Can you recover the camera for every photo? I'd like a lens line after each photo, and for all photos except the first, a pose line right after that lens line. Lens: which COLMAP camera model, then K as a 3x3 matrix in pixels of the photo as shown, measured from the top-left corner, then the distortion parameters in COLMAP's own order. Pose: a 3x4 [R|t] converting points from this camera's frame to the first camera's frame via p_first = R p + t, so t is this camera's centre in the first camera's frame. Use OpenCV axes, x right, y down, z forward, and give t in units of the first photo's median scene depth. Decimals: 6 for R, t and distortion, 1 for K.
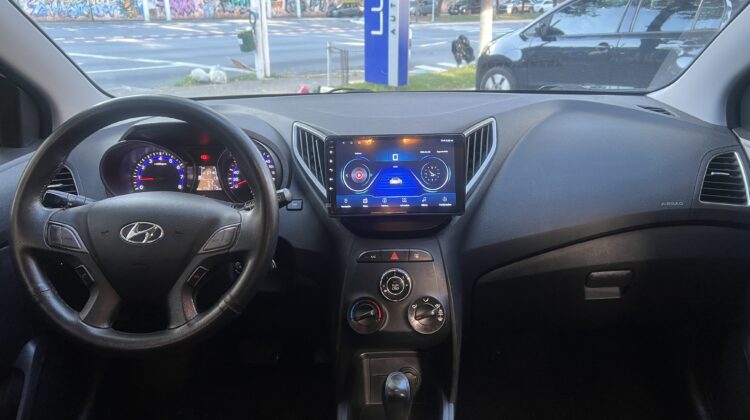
lens RADIAL K [[544.9, 0, 374.2], [0, 544.9, 207.1], [0, 0, 1]] dist [0.090271, -0.118733]
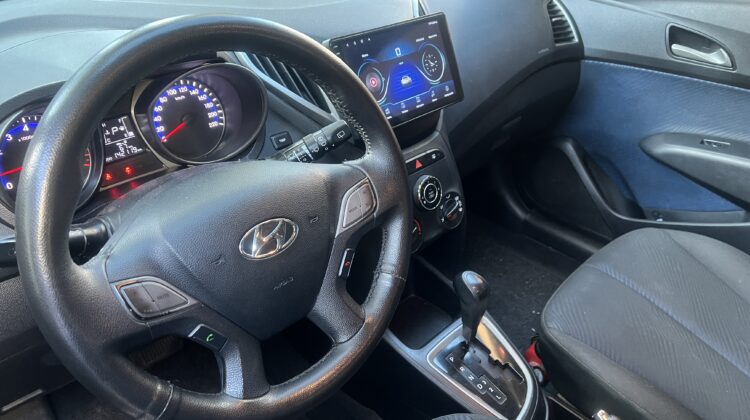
lens RADIAL K [[544.9, 0, 374.2], [0, 544.9, 207.1], [0, 0, 1]] dist [0.090271, -0.118733]
pose [[0.721380, -0.347945, 0.598787, -0.556301], [0.204662, 0.933115, 0.295653, -0.120136], [-0.661608, -0.090729, 0.744341, 0.347906]]
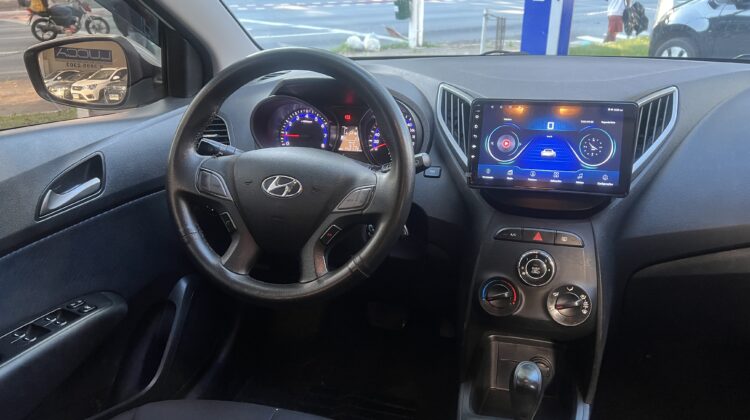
lens RADIAL K [[544.9, 0, 374.2], [0, 544.9, 207.1], [0, 0, 1]] dist [0.090271, -0.118733]
pose [[0.964571, 0.092533, -0.247065, -0.003898], [-0.079887, 0.994951, 0.060750, 0.008019], [0.251439, -0.038860, 0.967093, 0.054209]]
